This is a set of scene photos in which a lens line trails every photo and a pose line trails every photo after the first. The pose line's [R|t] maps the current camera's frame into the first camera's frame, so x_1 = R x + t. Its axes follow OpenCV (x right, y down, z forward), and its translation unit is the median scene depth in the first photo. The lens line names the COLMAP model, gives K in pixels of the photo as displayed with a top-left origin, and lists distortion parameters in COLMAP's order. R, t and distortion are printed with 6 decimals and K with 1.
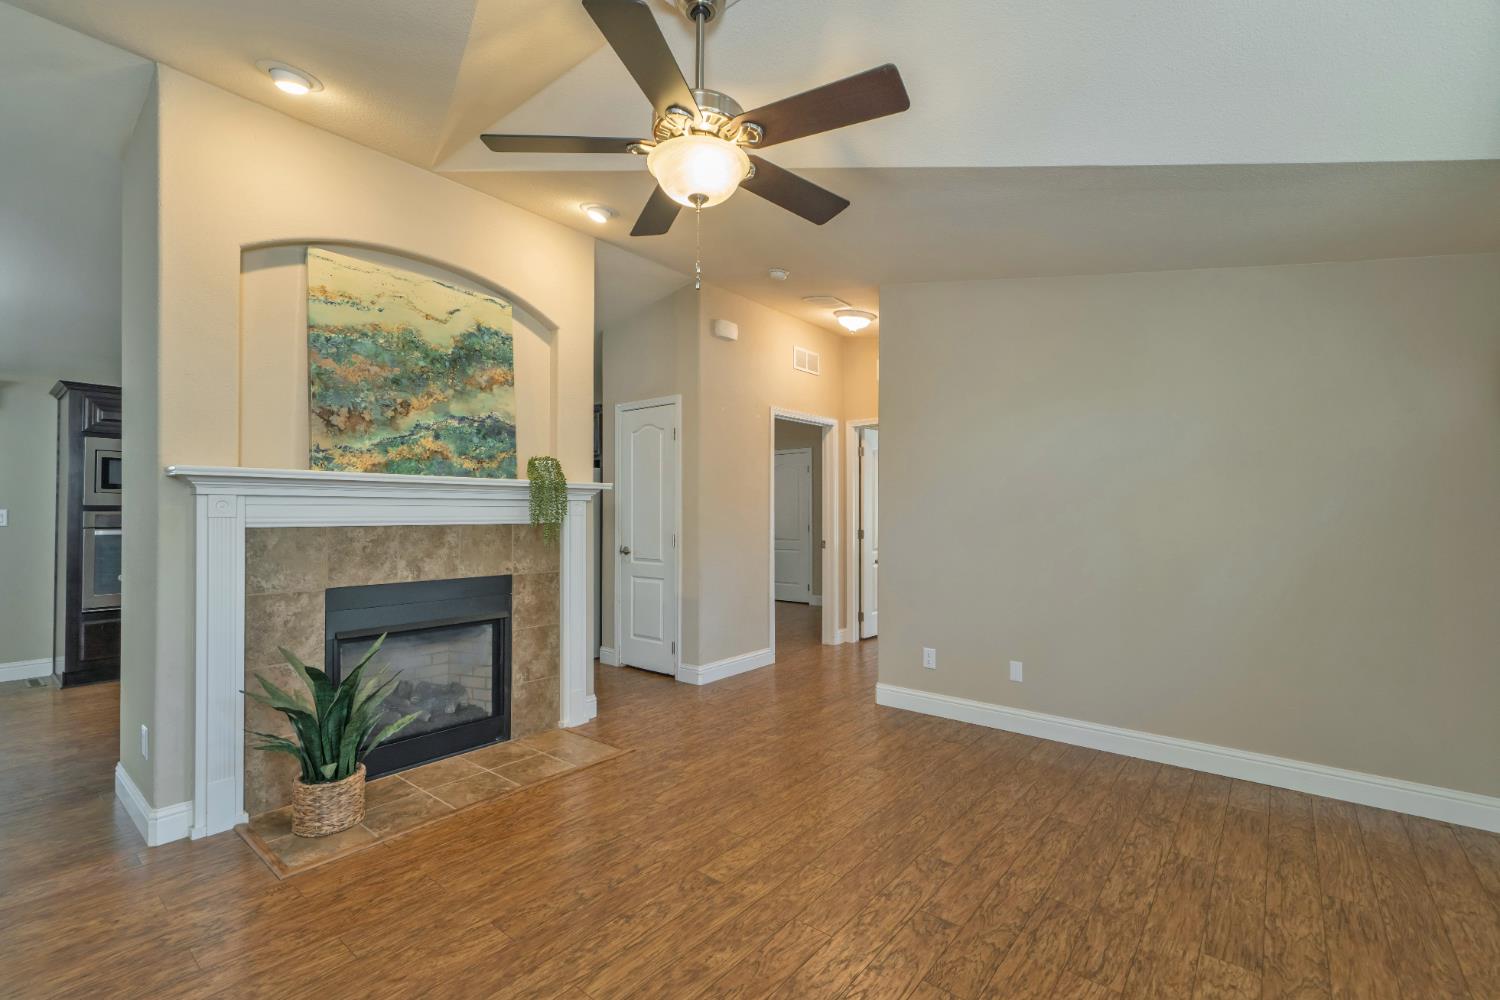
lens RADIAL K [[658.7, 0, 731.8], [0, 658.7, 508.9], [0, 0, 1]] dist [0.000826, 0.000181]
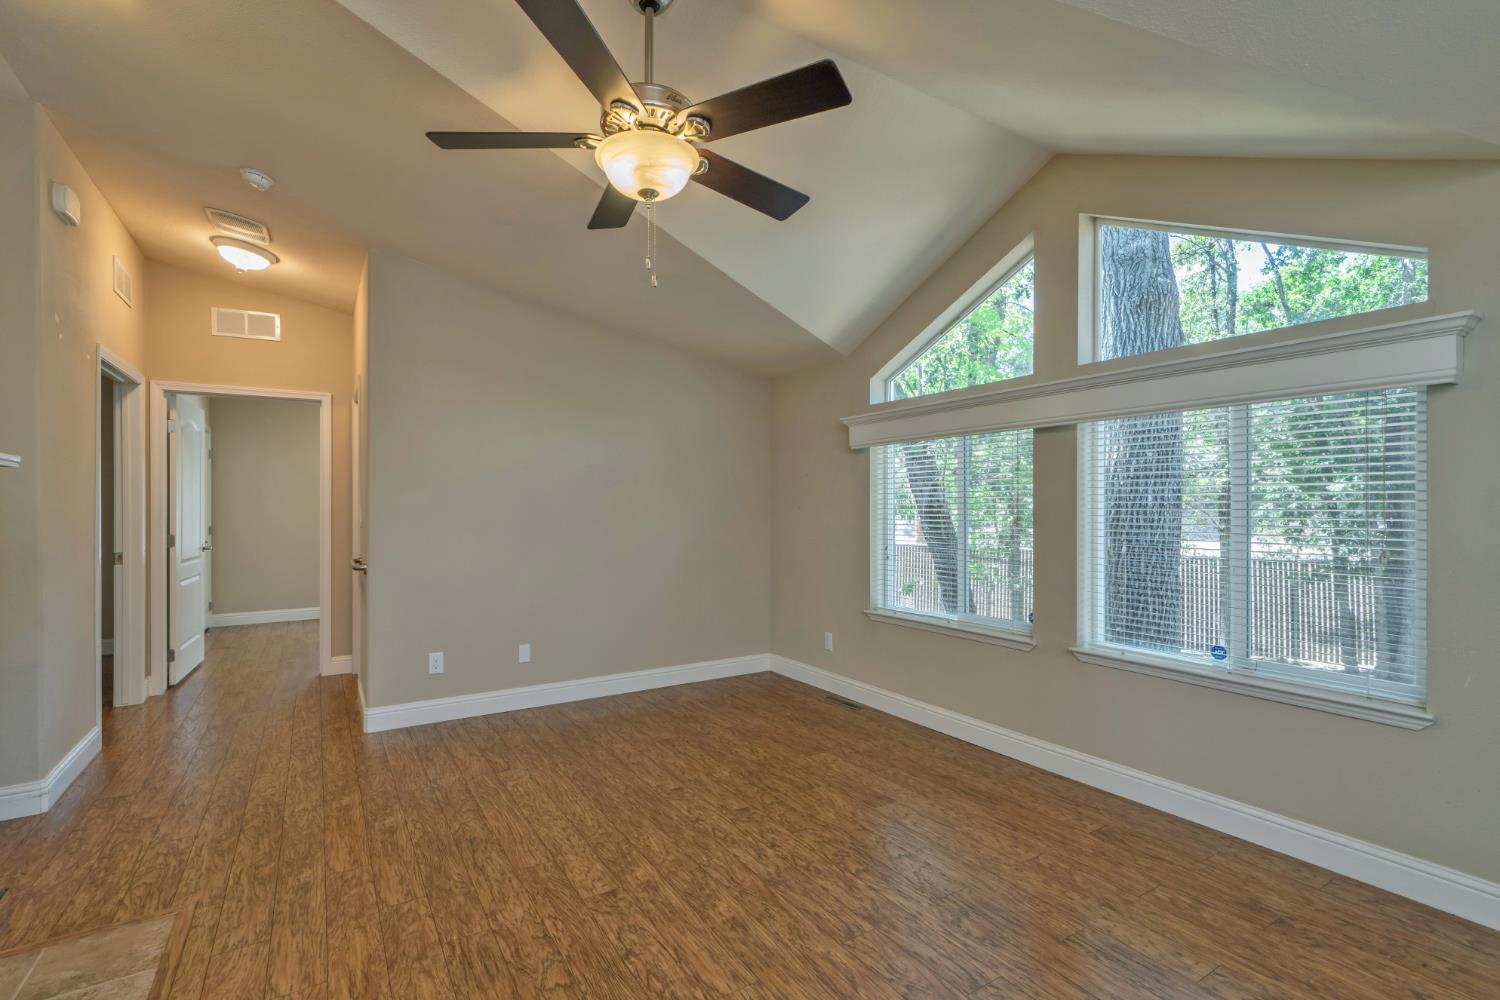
lens RADIAL K [[677.1, 0, 742.4], [0, 677.1, 505.5], [0, 0, 1]] dist [0.000834, 0.001598]
pose [[0.308502, 0.002953, 0.951219, -0.655033], [-0.001833, 0.999995, -0.002510, 0.000410], [-0.951222, -0.000970, 0.308506, 0.366528]]
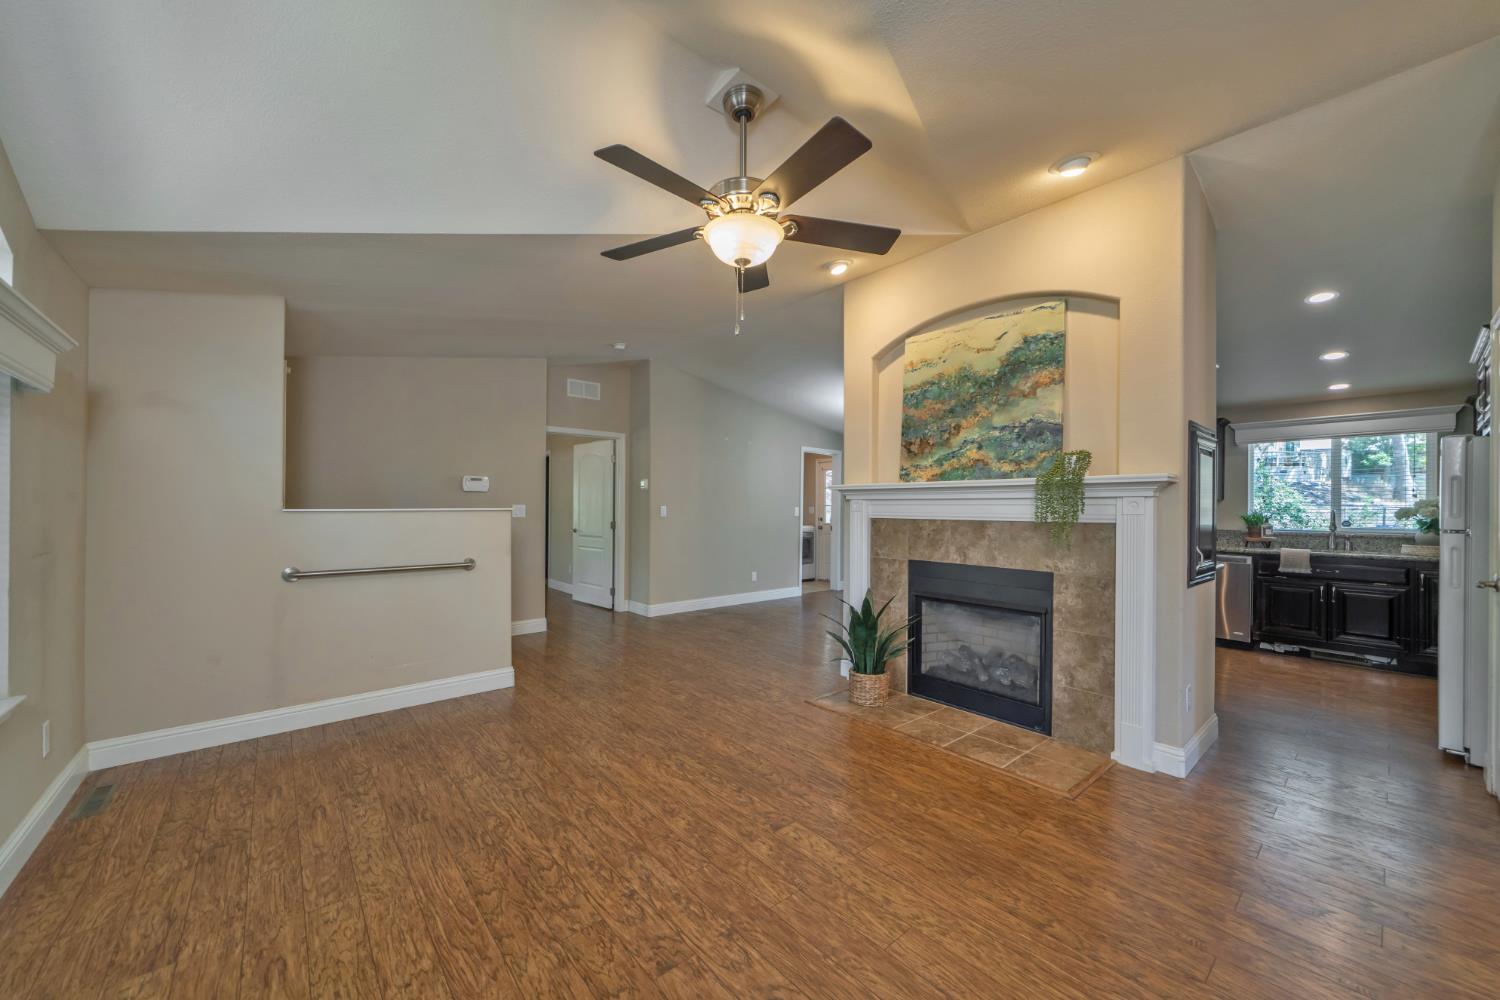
lens RADIAL K [[559.5, 0, 745.3], [0, 559.5, 507.7], [0, 0, 1]] dist [-0.001375, 0.000021]
pose [[-0.168106, -0.002465, -0.985766, 0.679584], [-0.001312, 0.999997, -0.002277, 0.004082], [0.985768, 0.000911, -0.168108, 0.794613]]
